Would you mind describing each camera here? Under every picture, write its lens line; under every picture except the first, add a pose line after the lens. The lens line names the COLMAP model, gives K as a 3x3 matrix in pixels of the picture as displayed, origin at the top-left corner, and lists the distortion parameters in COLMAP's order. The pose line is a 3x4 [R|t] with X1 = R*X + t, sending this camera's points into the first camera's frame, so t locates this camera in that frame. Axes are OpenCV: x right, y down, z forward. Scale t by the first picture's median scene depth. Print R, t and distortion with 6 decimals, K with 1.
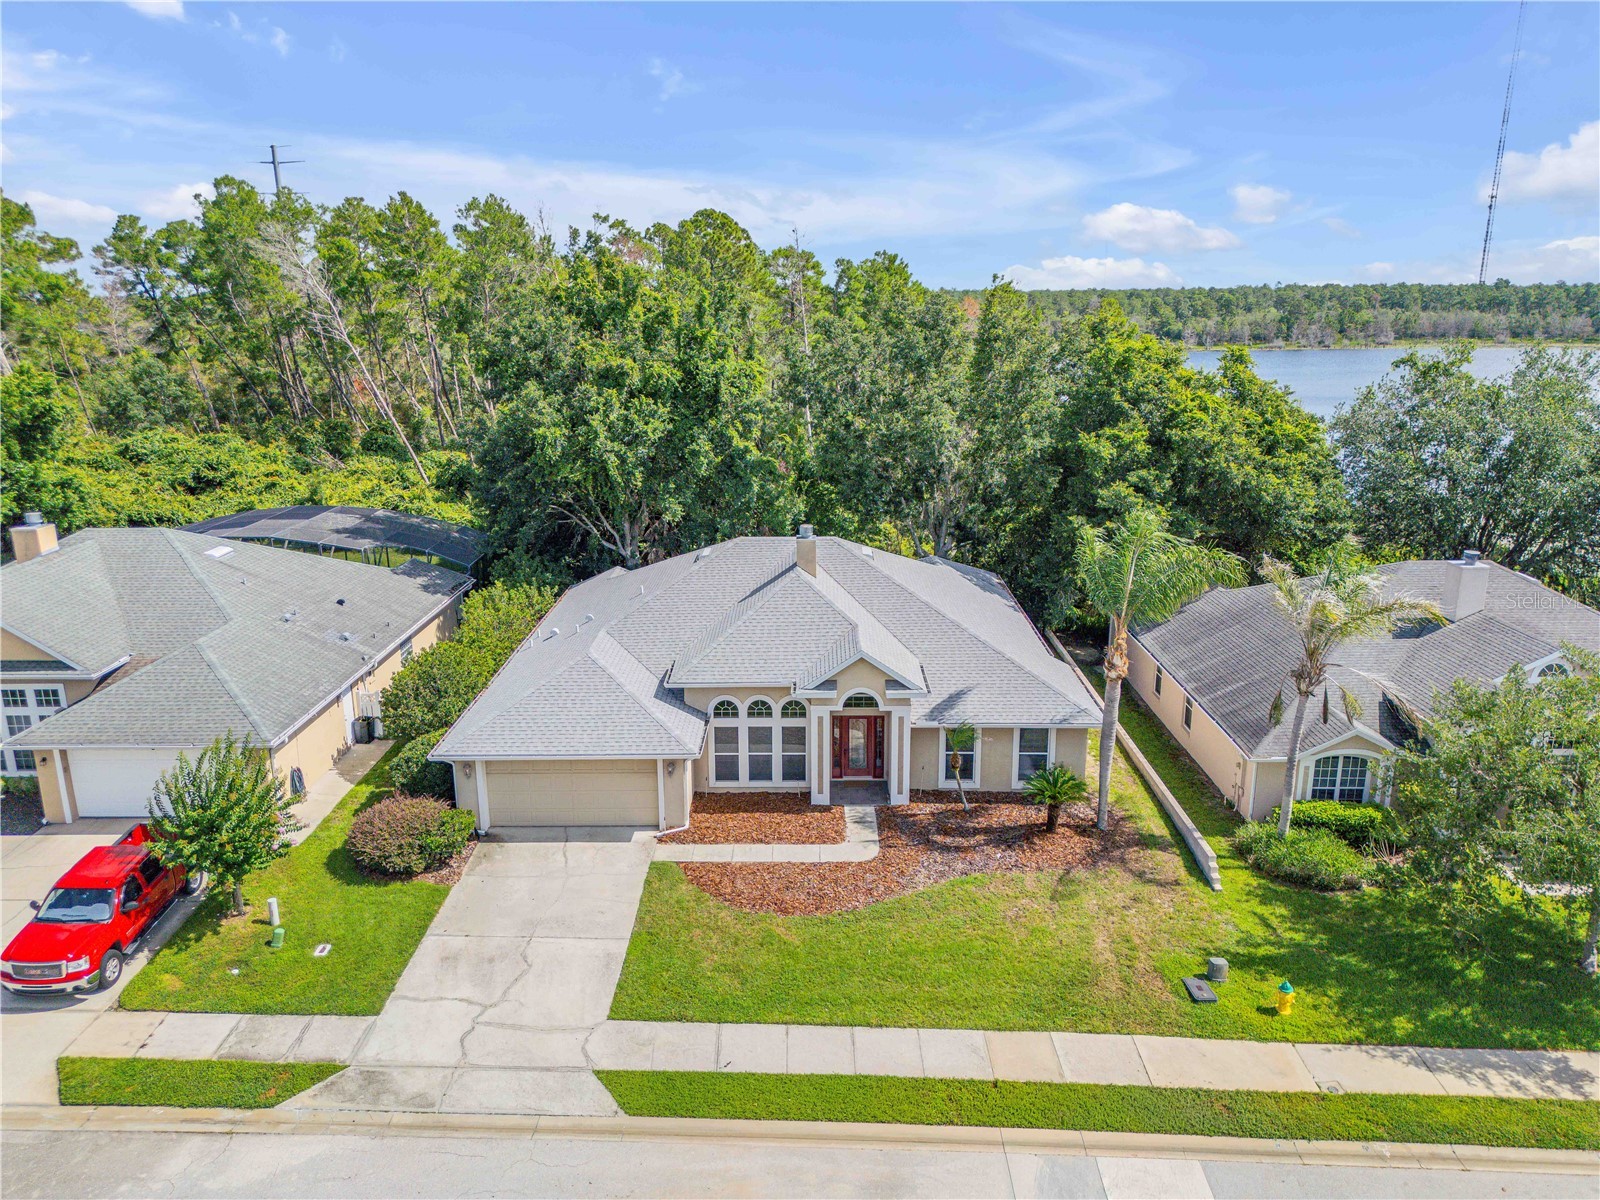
lens RADIAL K [[1134.9, 0, 800.0], [0, 1134.9, 600.0], [0, 0, 1]] dist [0.054440, -0.048069]
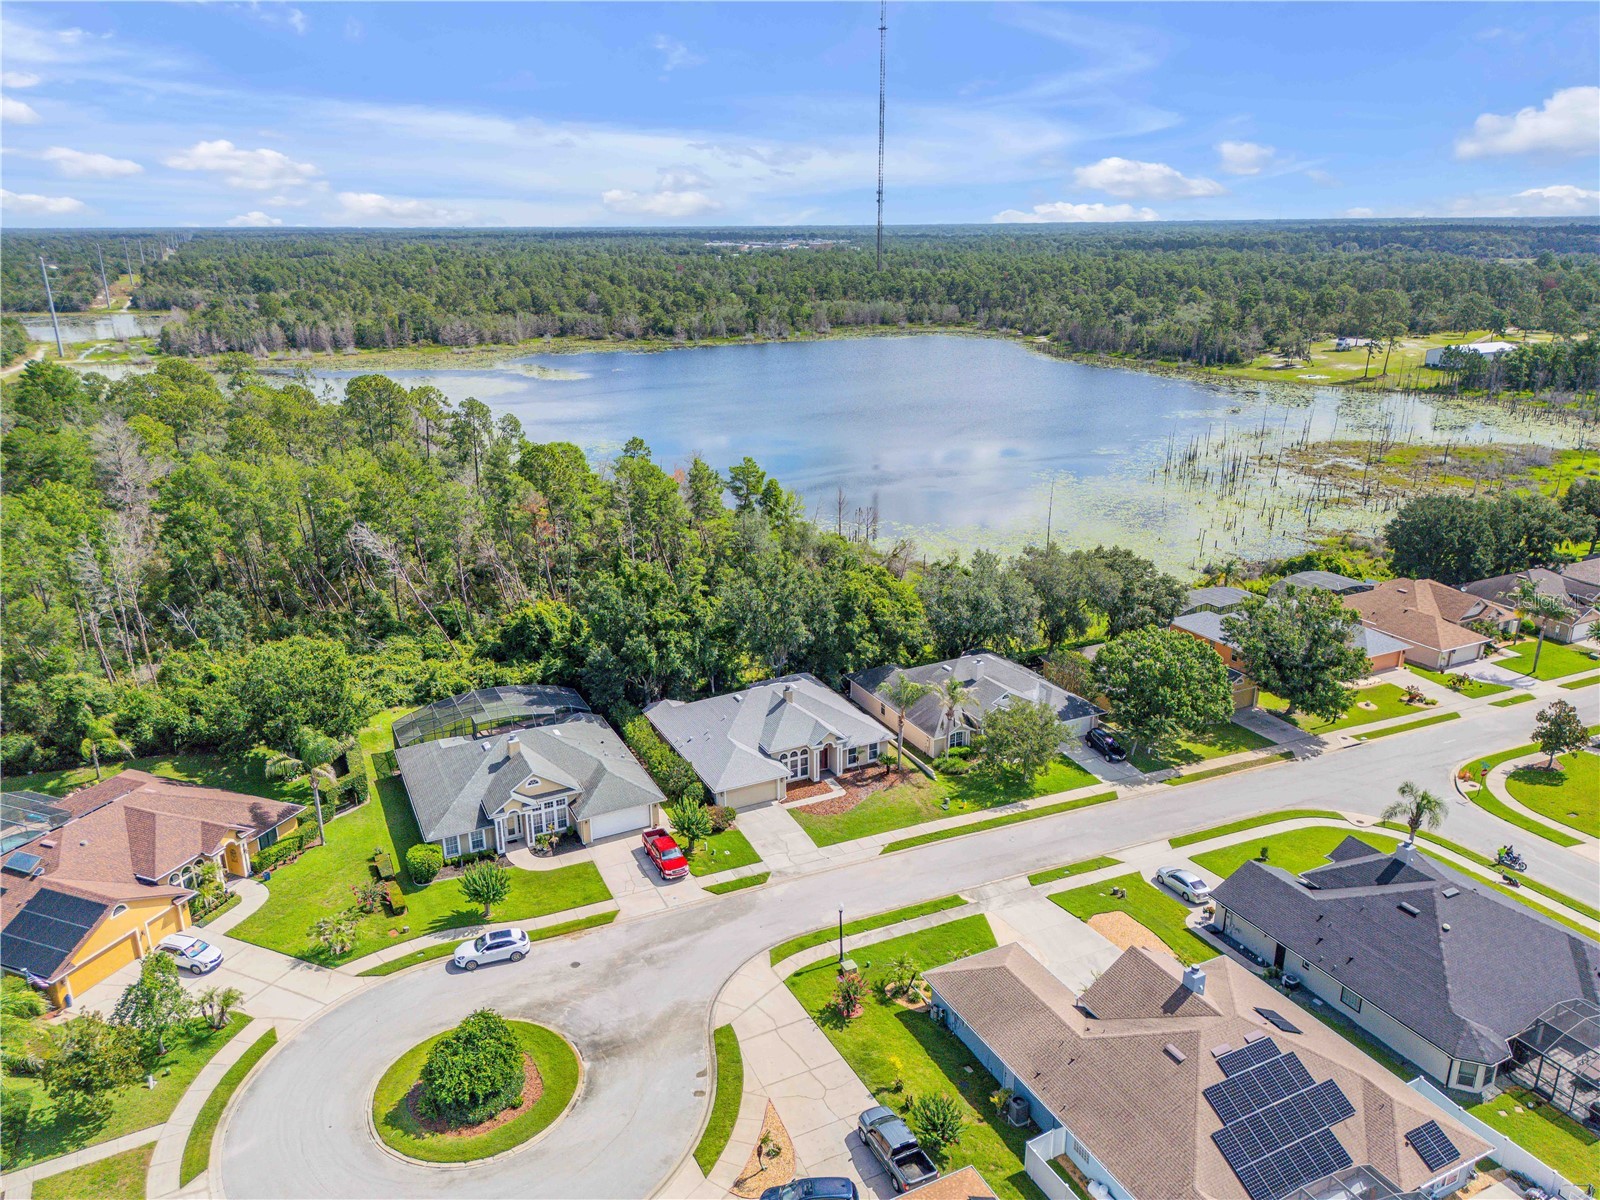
lens RADIAL K [[1125.6, 0, 800.0], [0, 1125.6, 600.0], [0, 0, 1]] dist [0.069677, -0.075224]
pose [[0.894182, -0.141625, 0.424713, -1.295678], [0.117228, 0.989615, 0.083187, -0.584156], [-0.432083, -0.024597, 0.901498, -1.778790]]
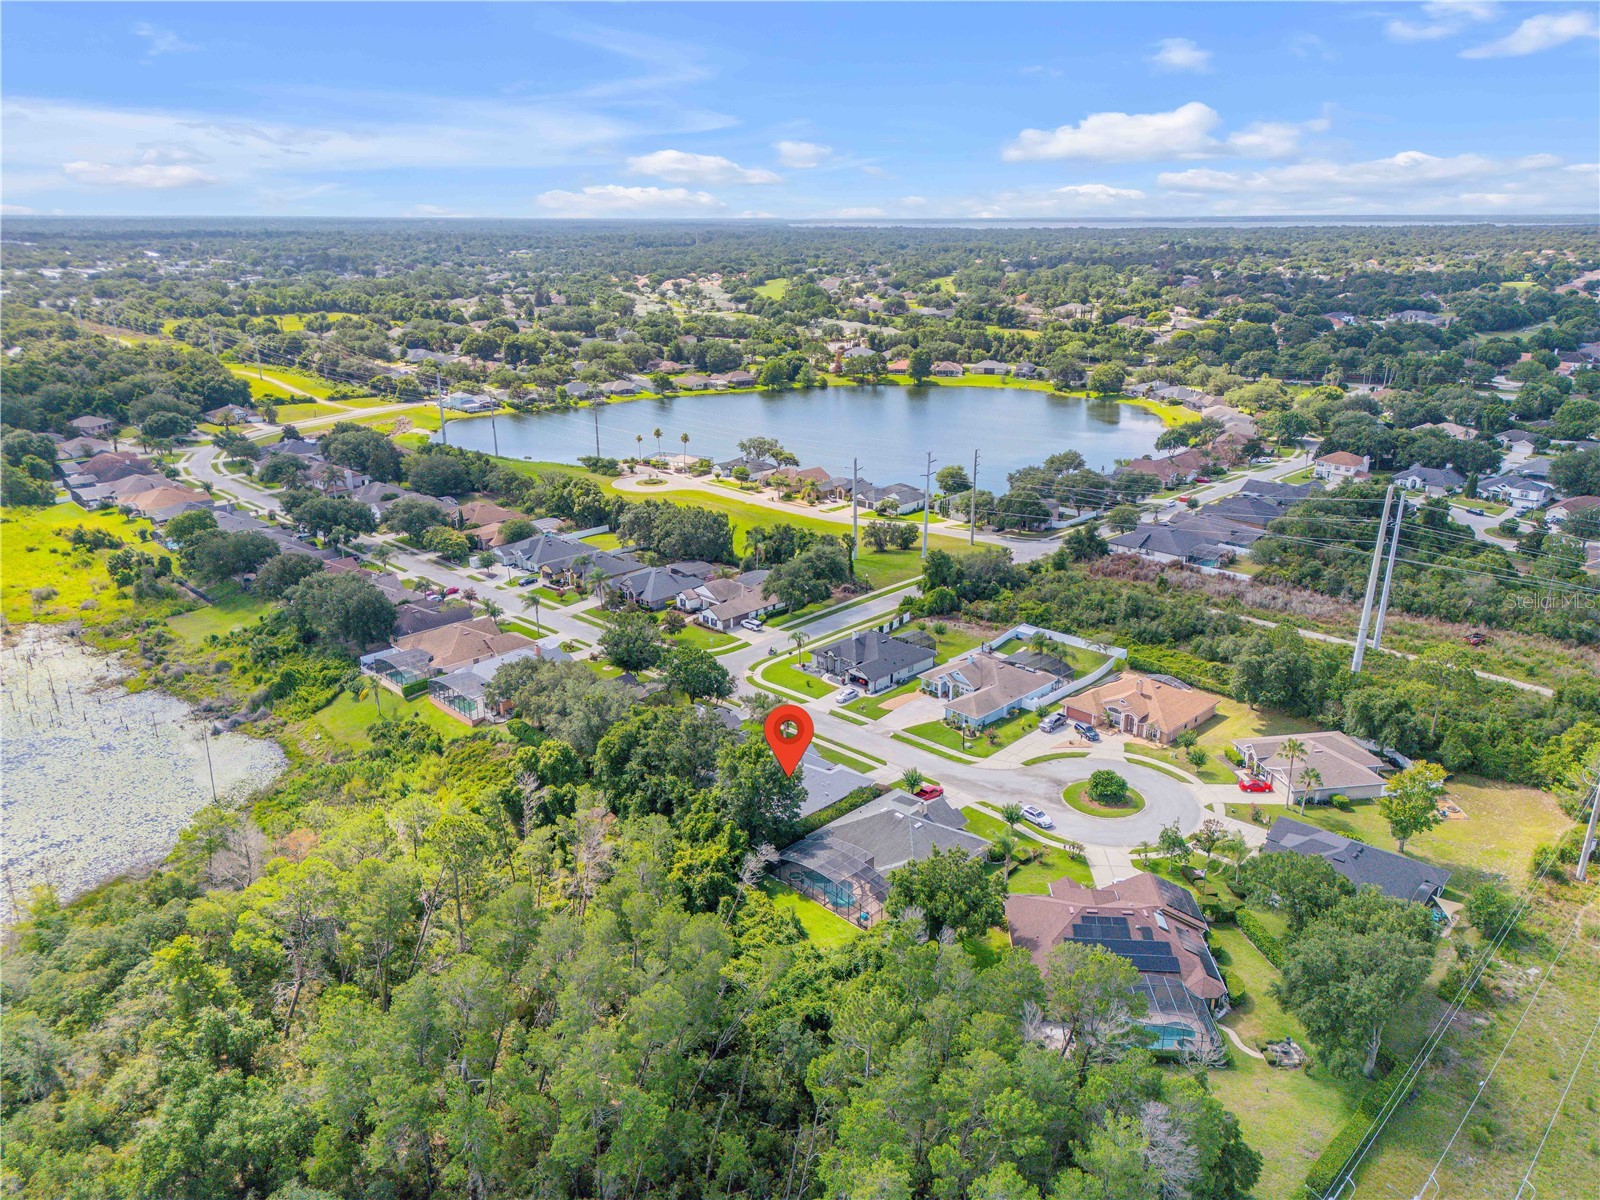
lens RADIAL K [[1125.6, 0, 800.0], [0, 1125.6, 600.0], [0, 0, 1]] dist [0.069677, -0.075224]
pose [[-0.705718, -0.219987, 0.673474, -3.349956], [0.189641, 0.857235, 0.478732, -3.096191], [-0.682641, 0.465568, -0.563248, 3.714170]]
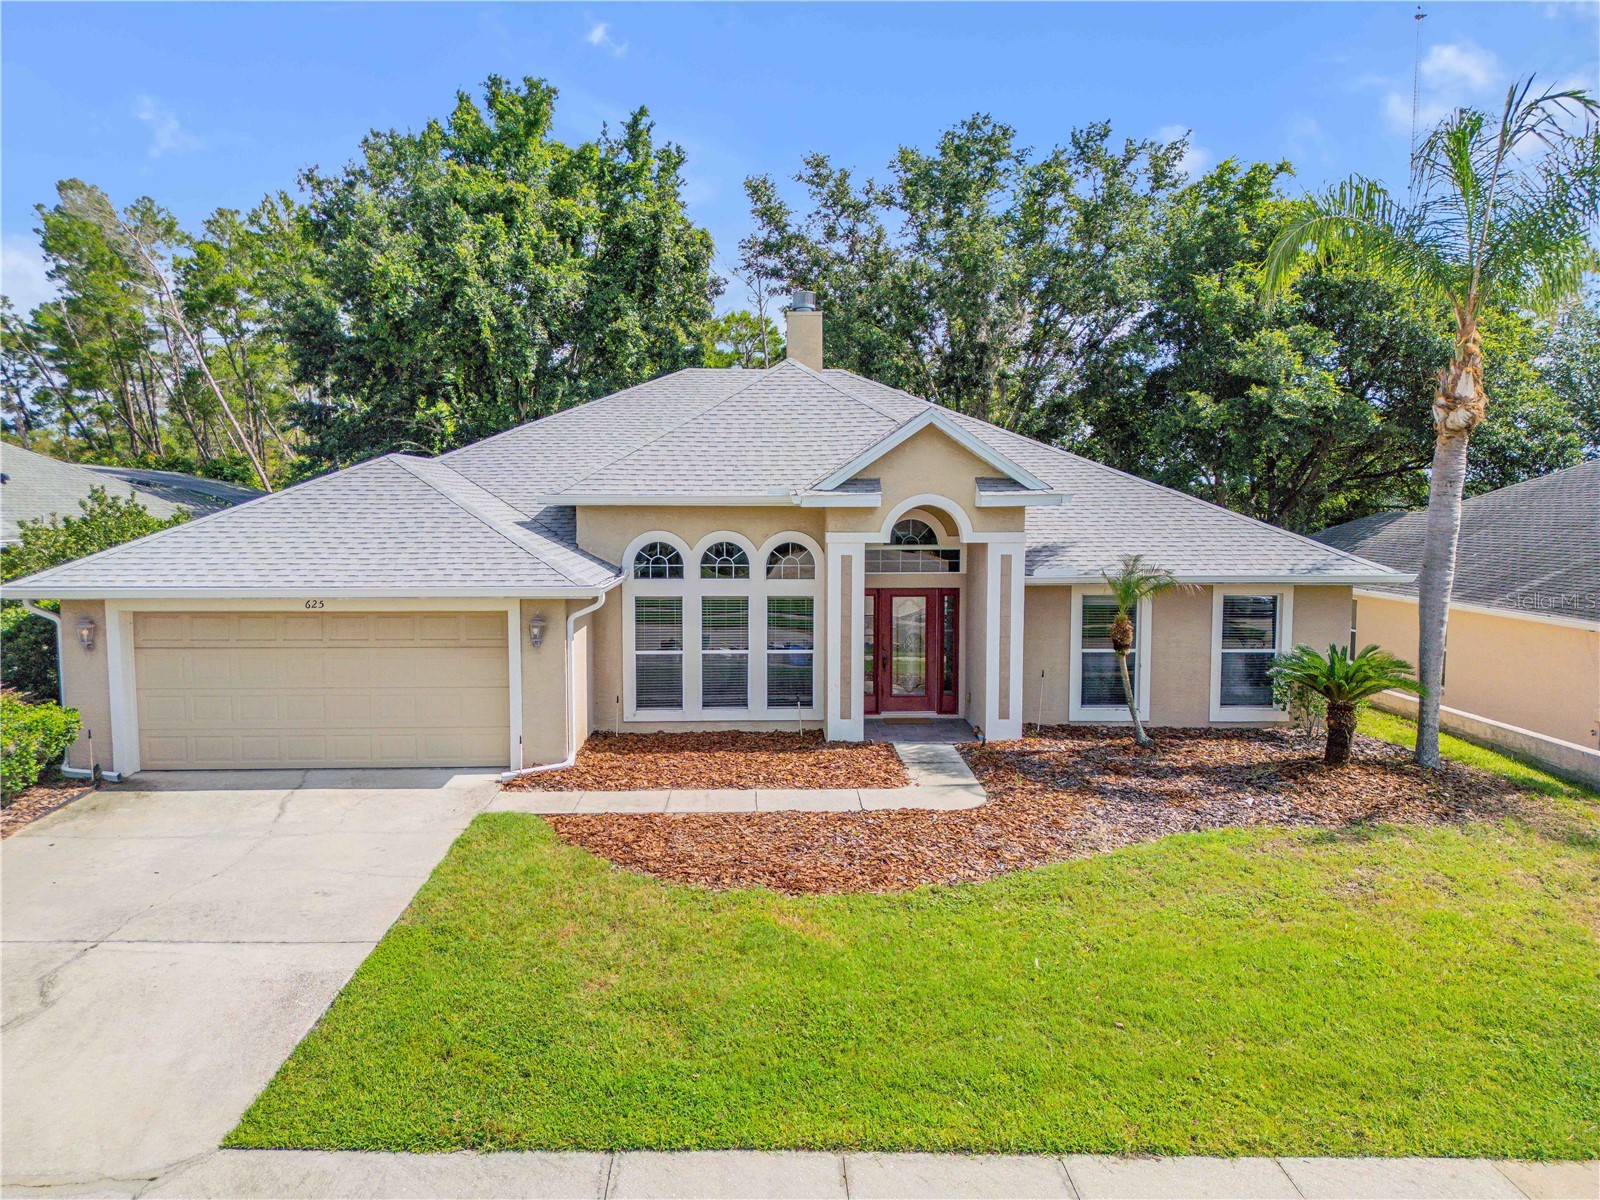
lens RADIAL K [[1125.6, 0, 800.0], [0, 1125.6, 600.0], [0, 0, 1]] dist [0.069677, -0.075224]
pose [[0.998724, 0.003716, 0.050370, -0.028302], [0.005618, 0.982926, -0.183917, 0.217505], [-0.050193, 0.183965, 0.981650, 0.521315]]
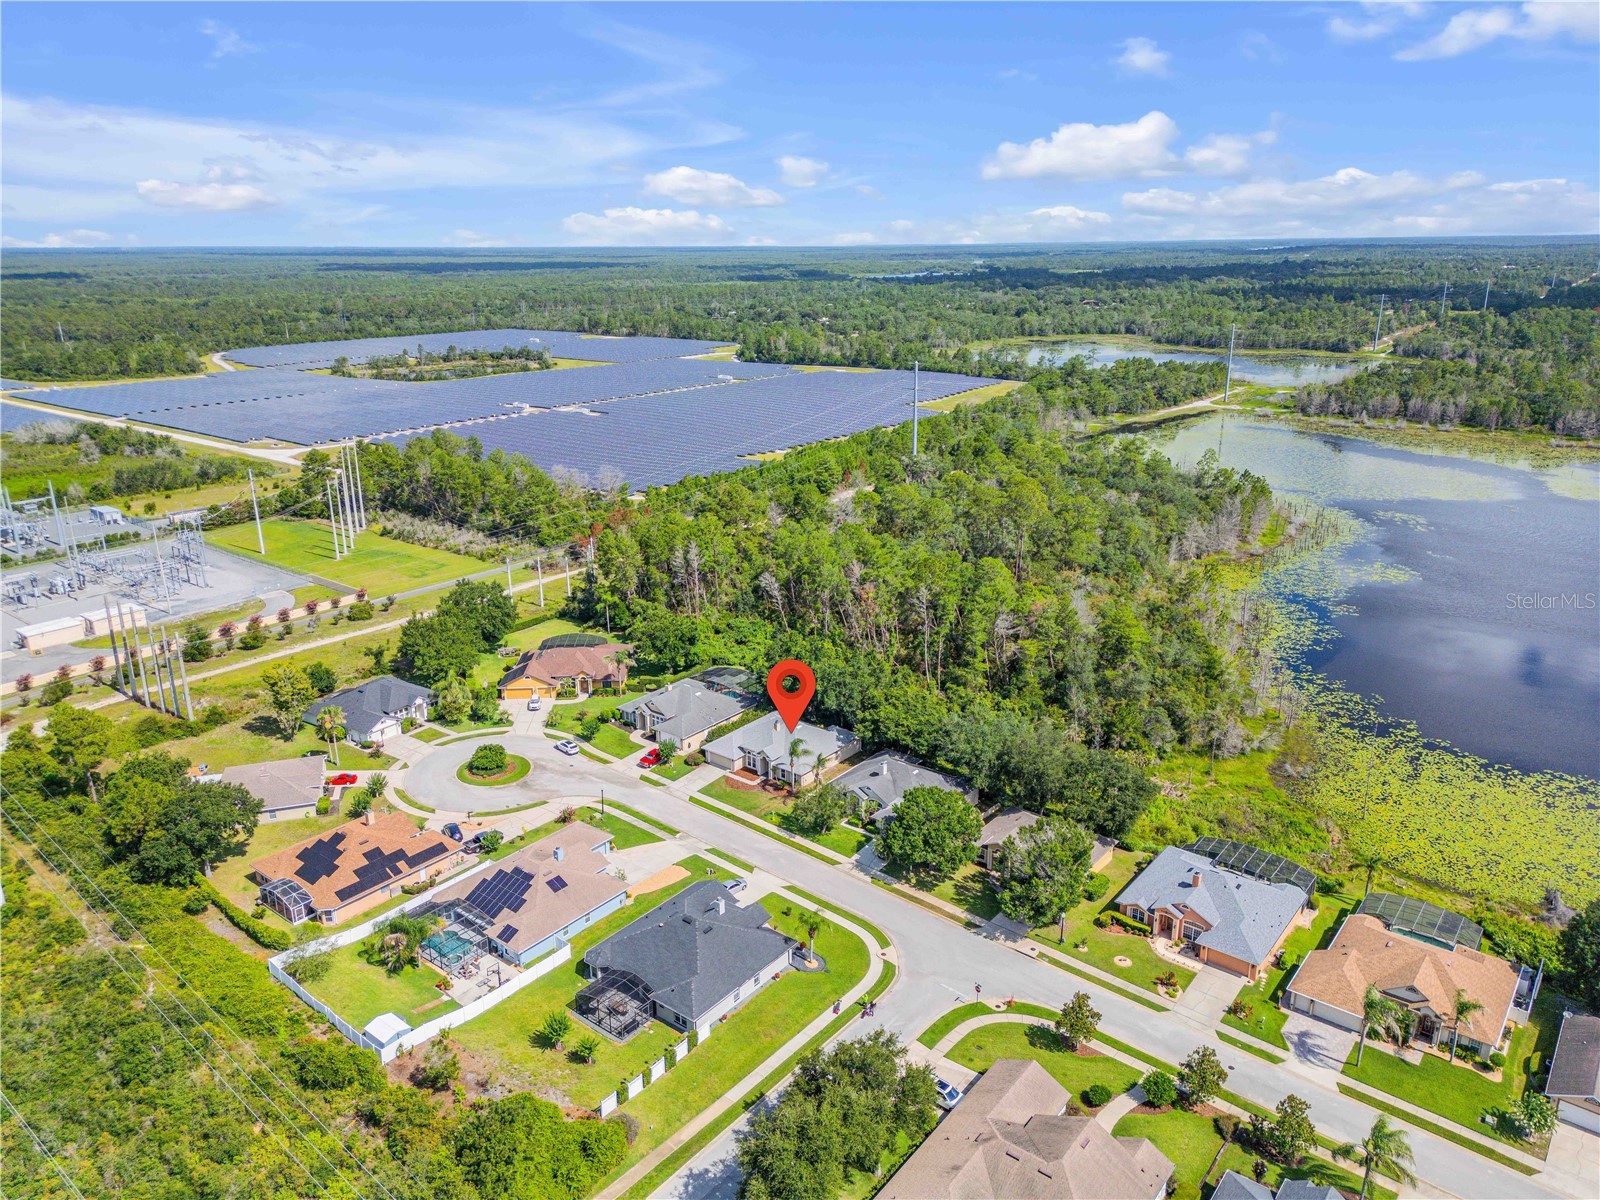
lens RADIAL K [[1125.6, 0, 800.0], [0, 1125.6, 600.0], [0, 0, 1]] dist [0.069677, -0.075224]
pose [[0.785576, 0.188990, -0.589198, 3.303614], [-0.158625, 0.981903, 0.103459, -1.271839], [0.598088, 0.012187, 0.801338, -3.320549]]
